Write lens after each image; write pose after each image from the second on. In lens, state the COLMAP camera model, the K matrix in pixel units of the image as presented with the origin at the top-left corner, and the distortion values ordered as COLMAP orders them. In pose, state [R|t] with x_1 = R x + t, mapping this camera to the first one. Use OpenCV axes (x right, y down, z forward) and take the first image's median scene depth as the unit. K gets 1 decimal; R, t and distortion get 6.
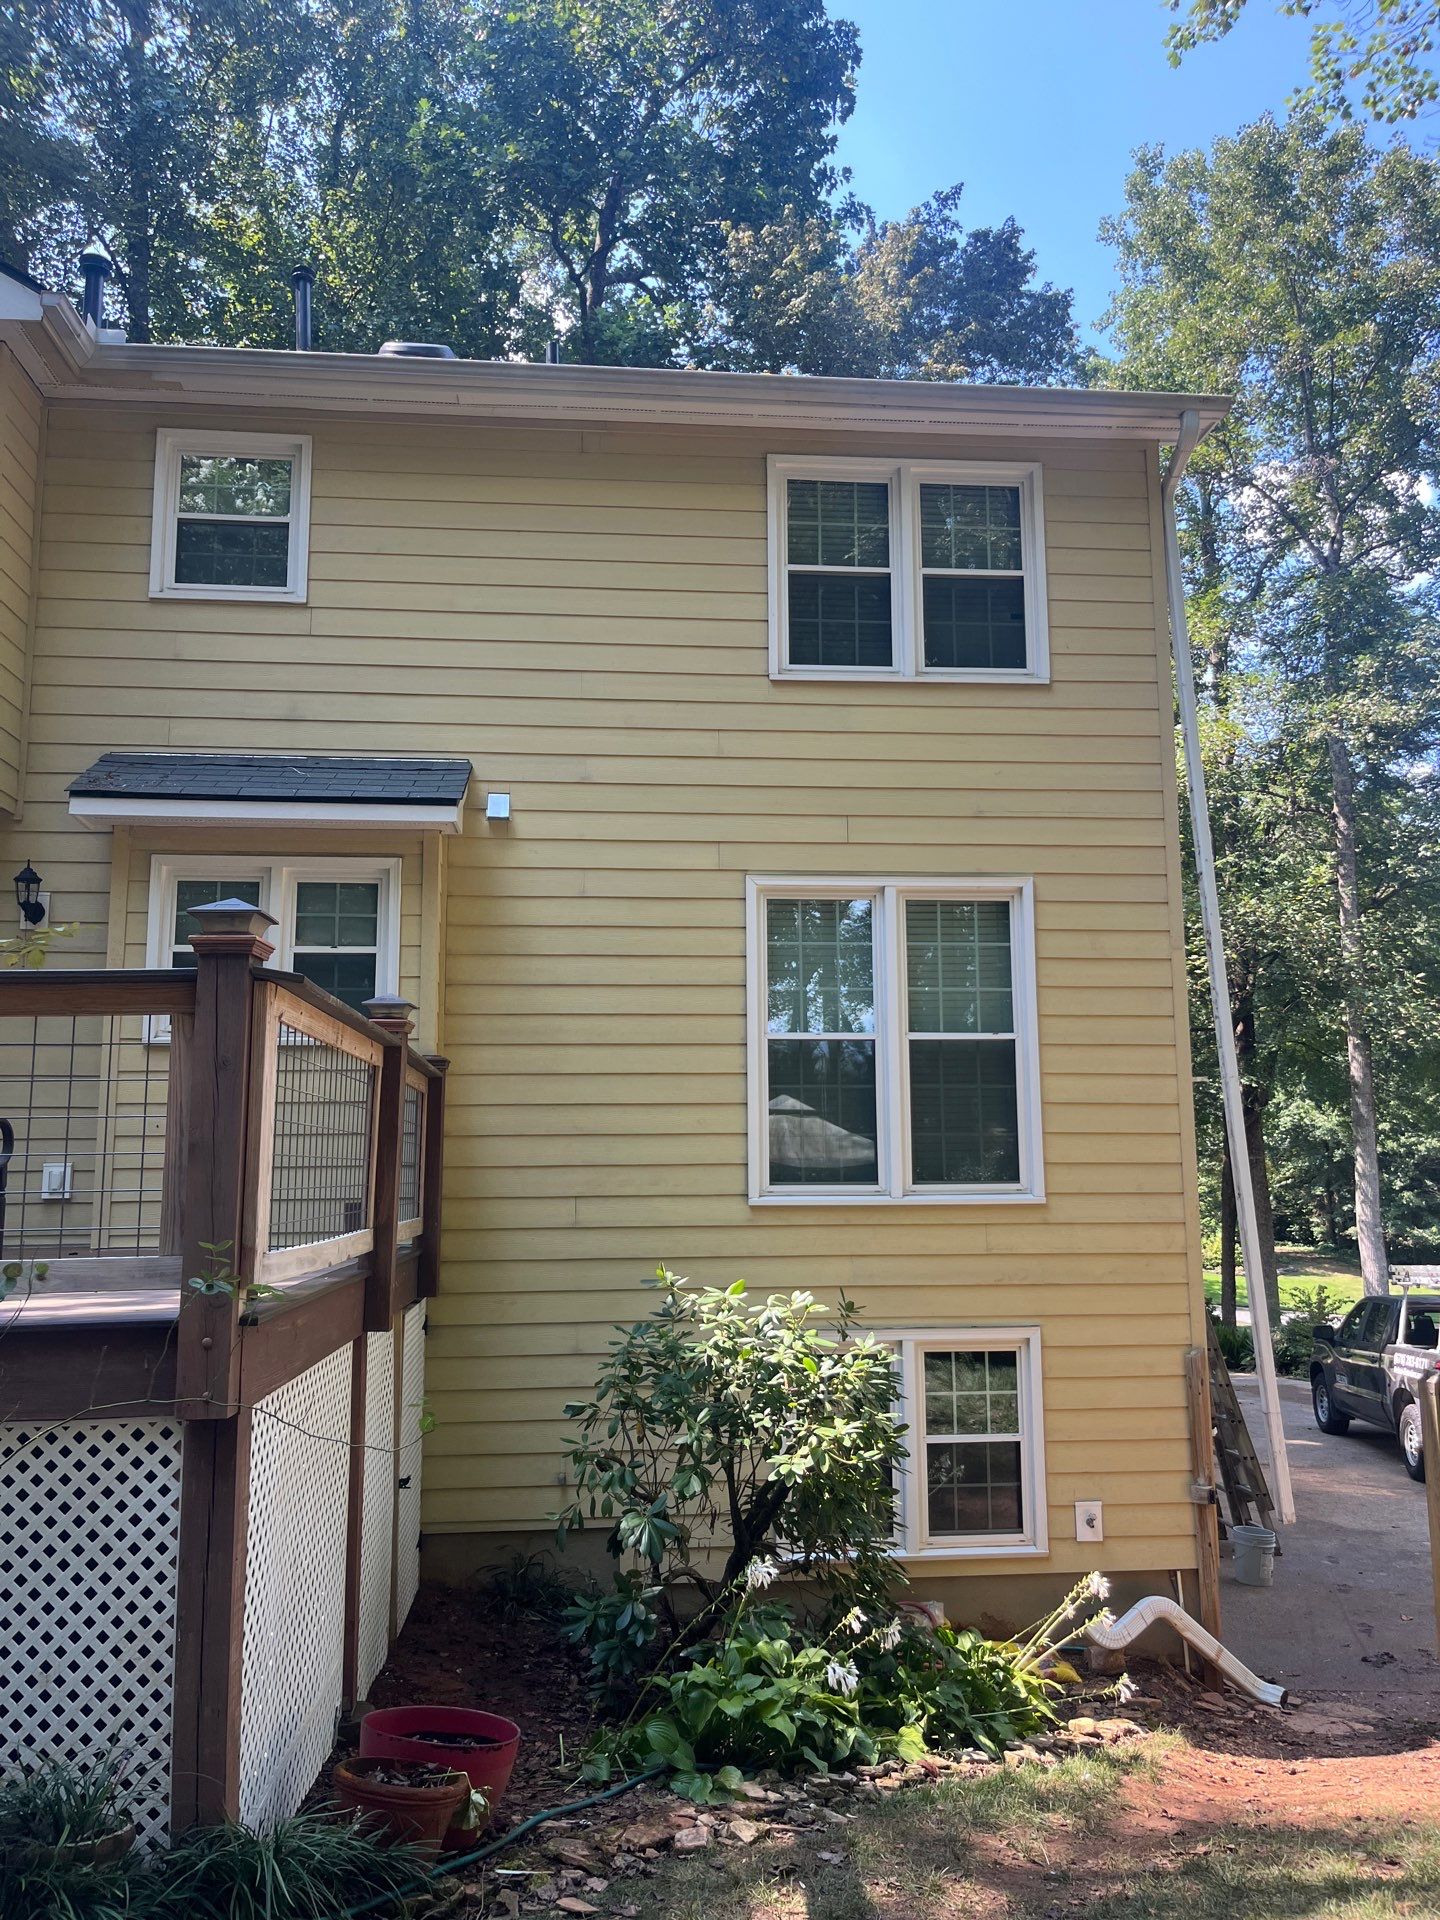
lens RADIAL K [[1459.9, 0, 720.0], [0, 1459.9, 960.0], [0, 0, 1]] dist [0.031364, 0.000748]
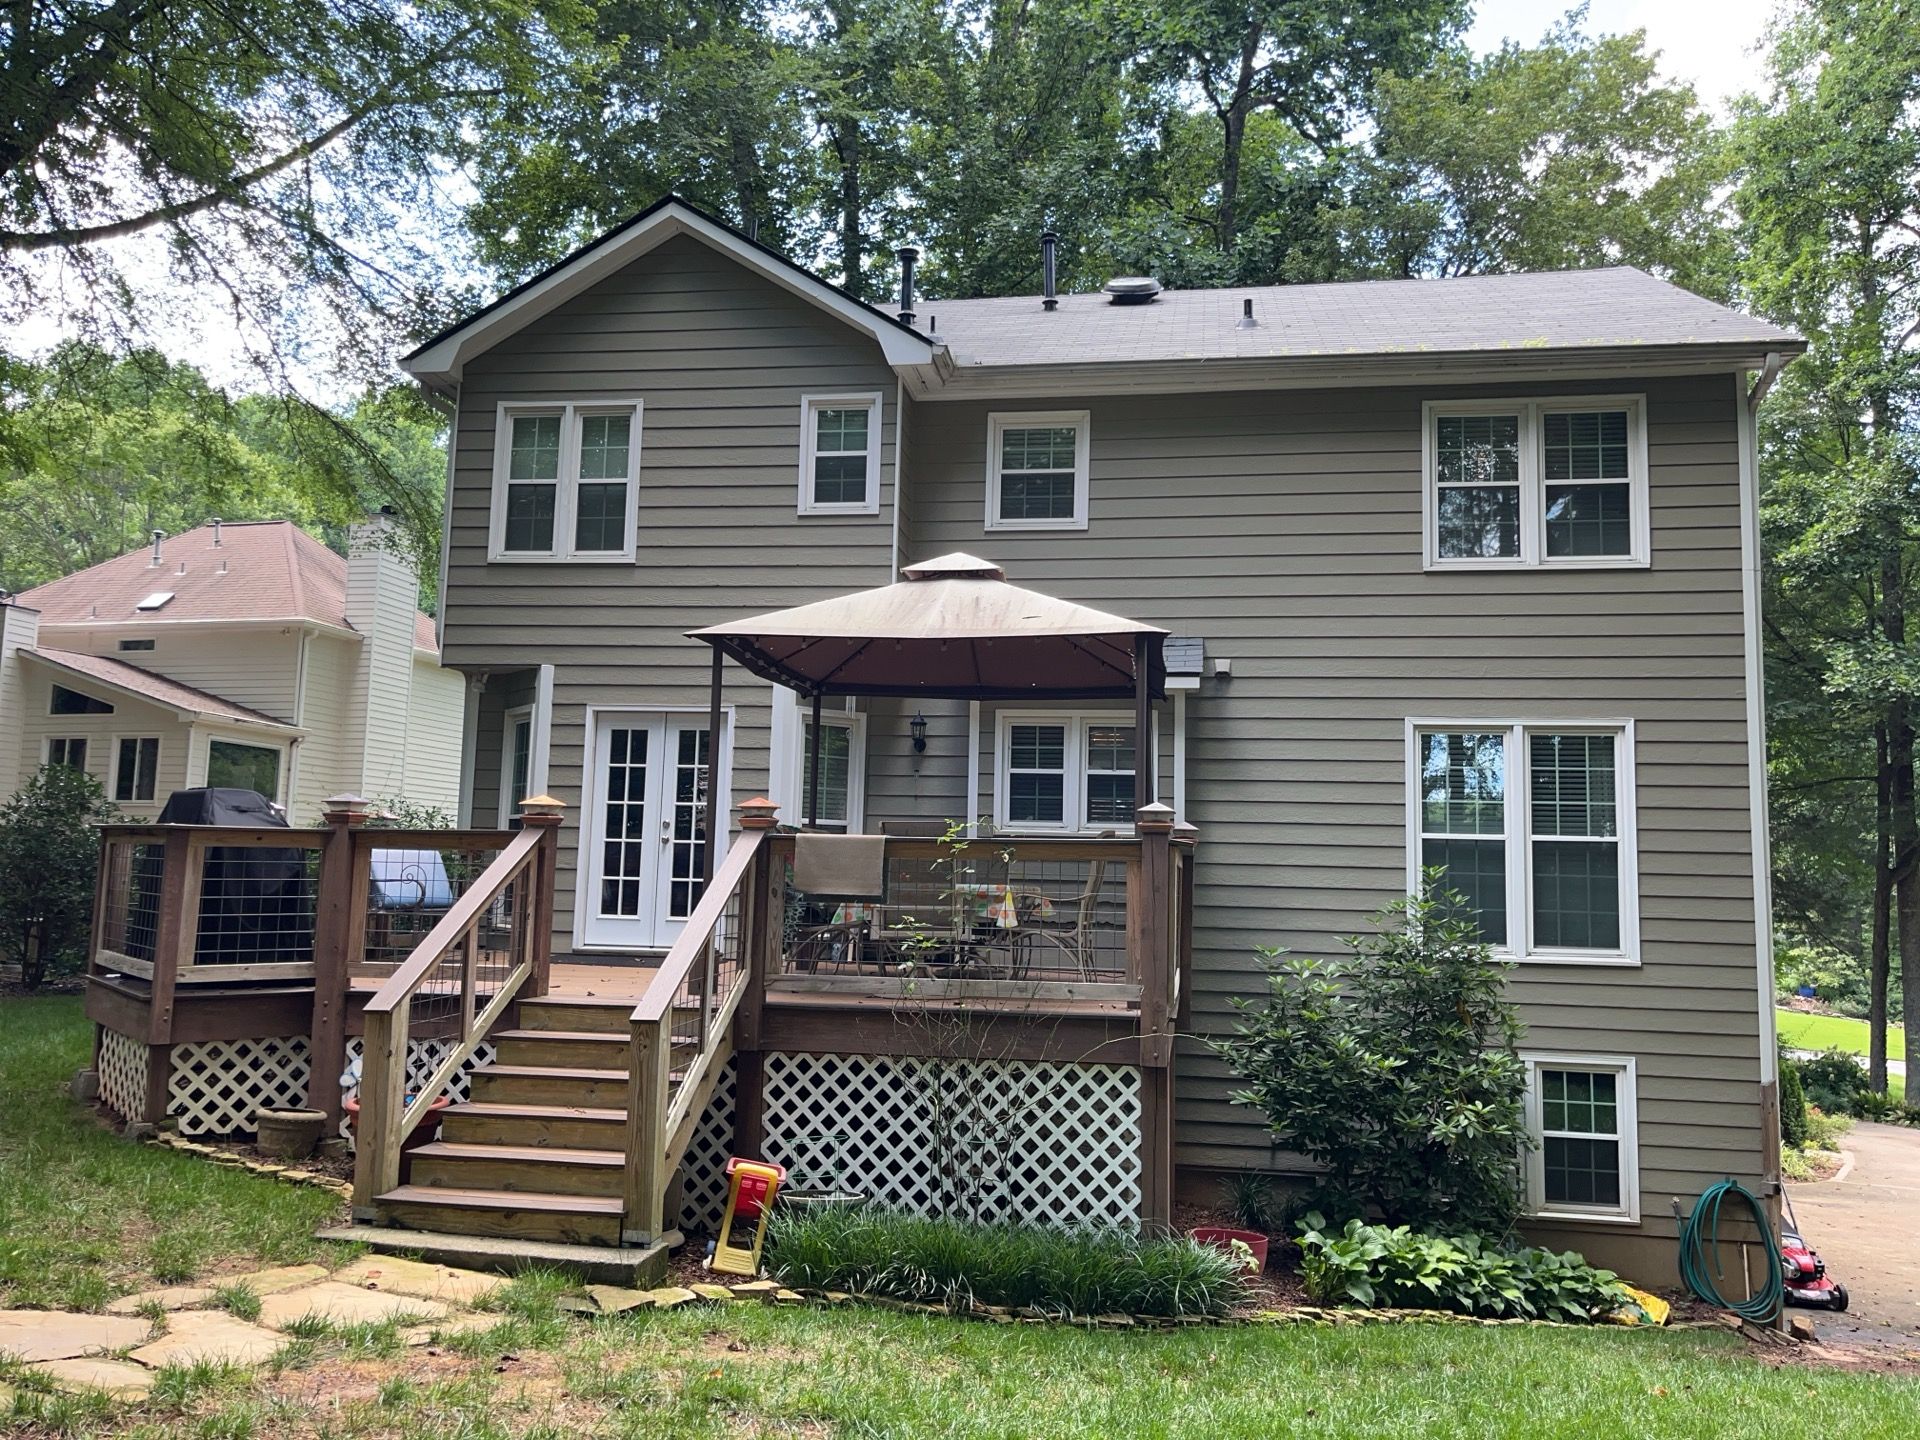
lens RADIAL K [[1459.9, 0, 960.0], [0, 1459.9, 720.0], [0, 0, 1]] dist [0.031364, 0.000748]
pose [[0.969854, -0.000743, -0.243686, -0.050648], [0.008213, 0.999527, 0.029639, -0.099020], [0.243549, -0.030747, 0.969401, -0.426176]]
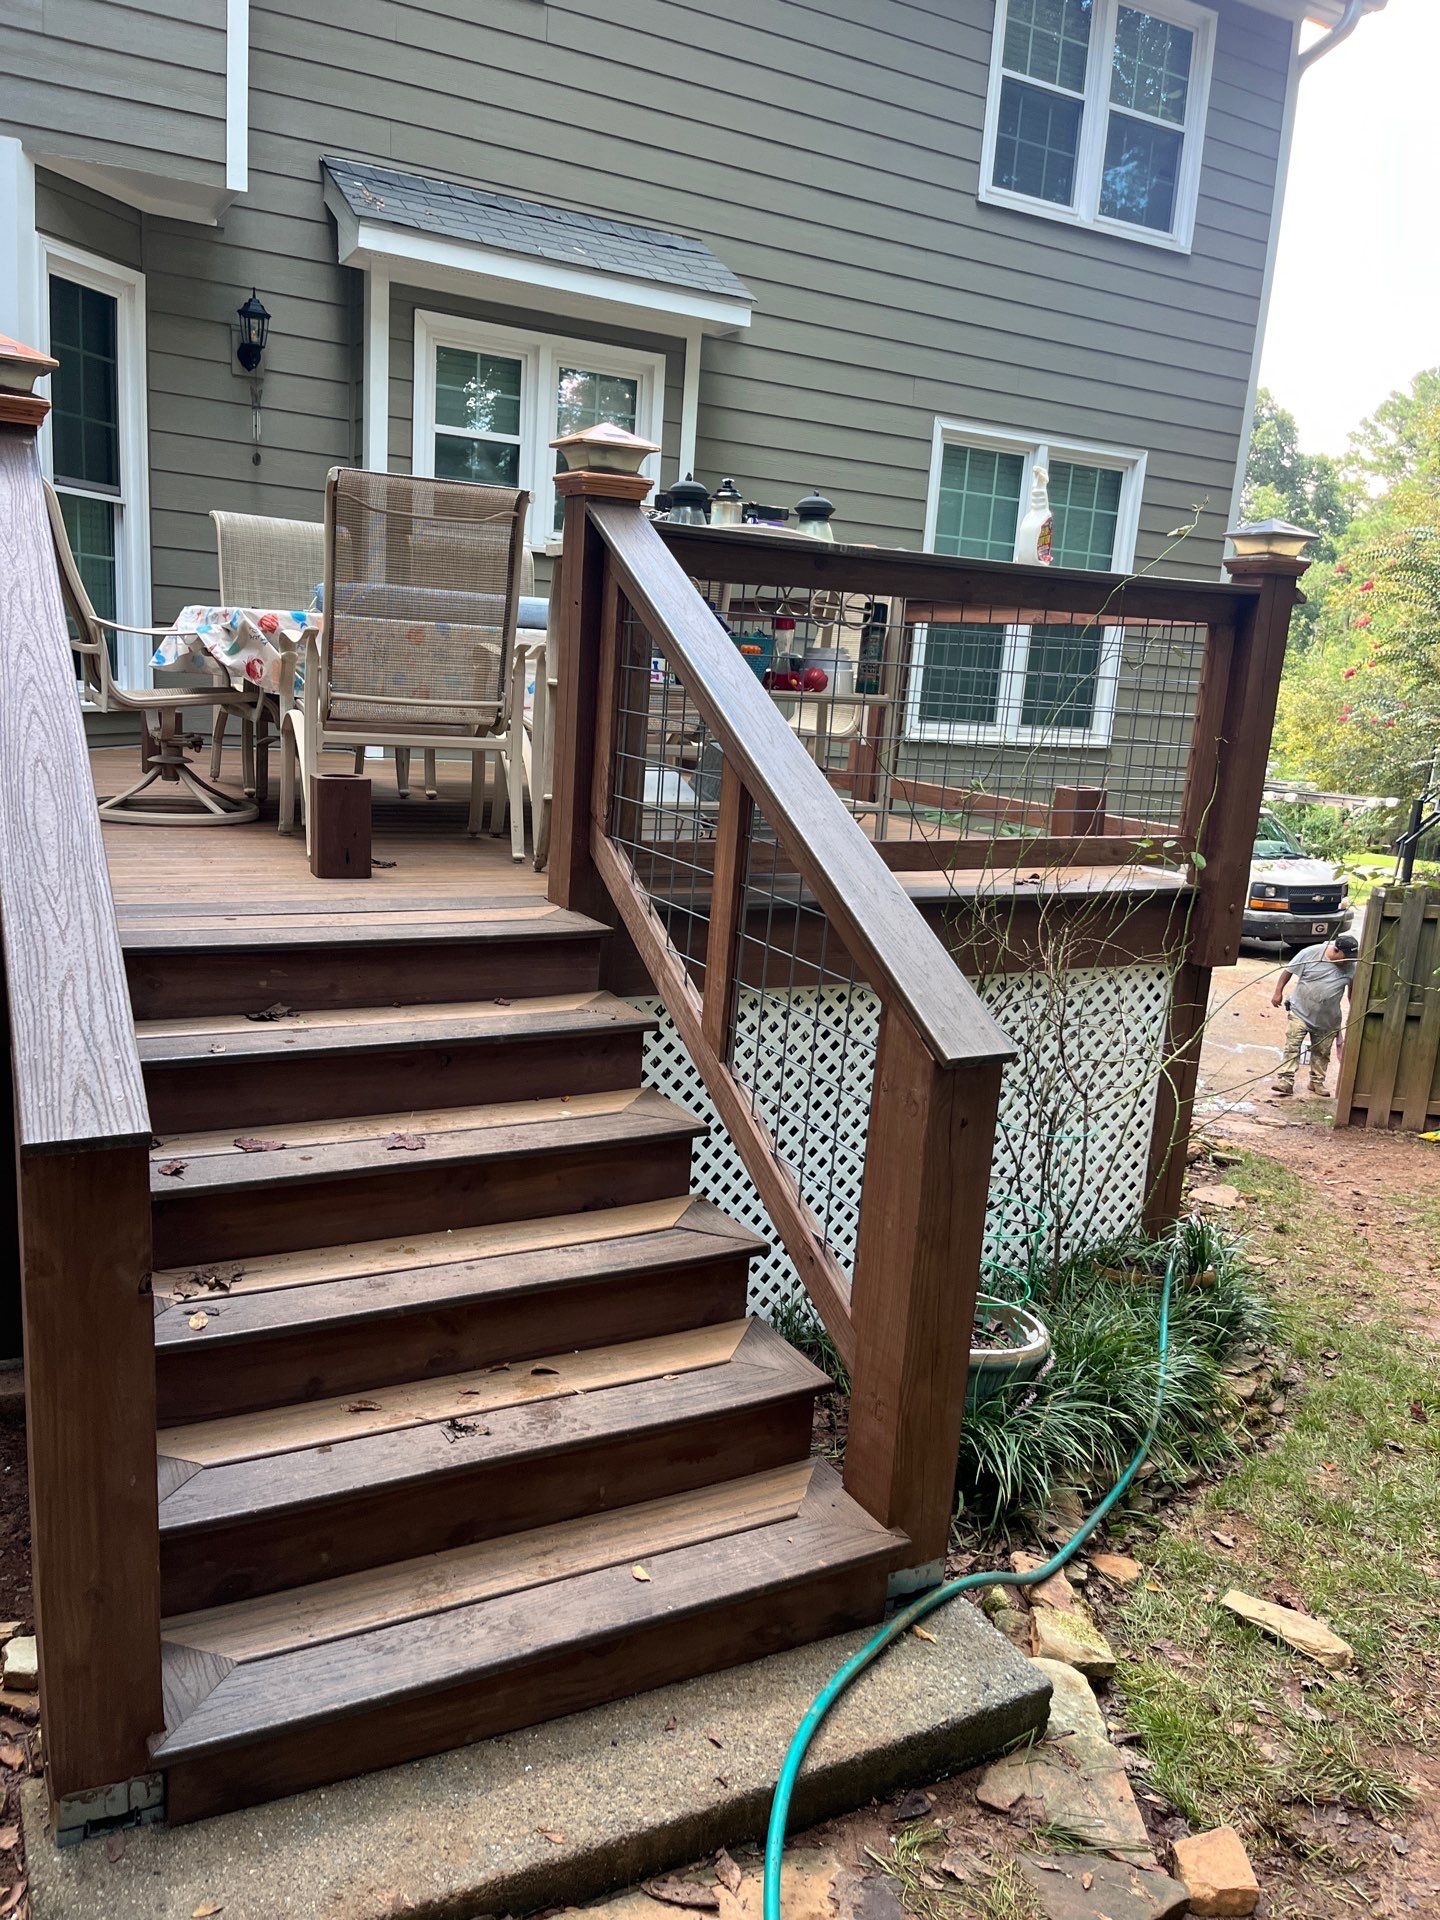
lens RADIAL K [[1551.7, 0, 720.0], [0, 1551.7, 960.0], [0, 0, 1]] dist [0.118478, -0.163296]
pose [[0.895403, -0.020424, 0.444788, -0.597772], [-0.132846, 0.941195, 0.310651, -0.022902], [-0.424977, -0.337247, 0.840035, 0.027219]]
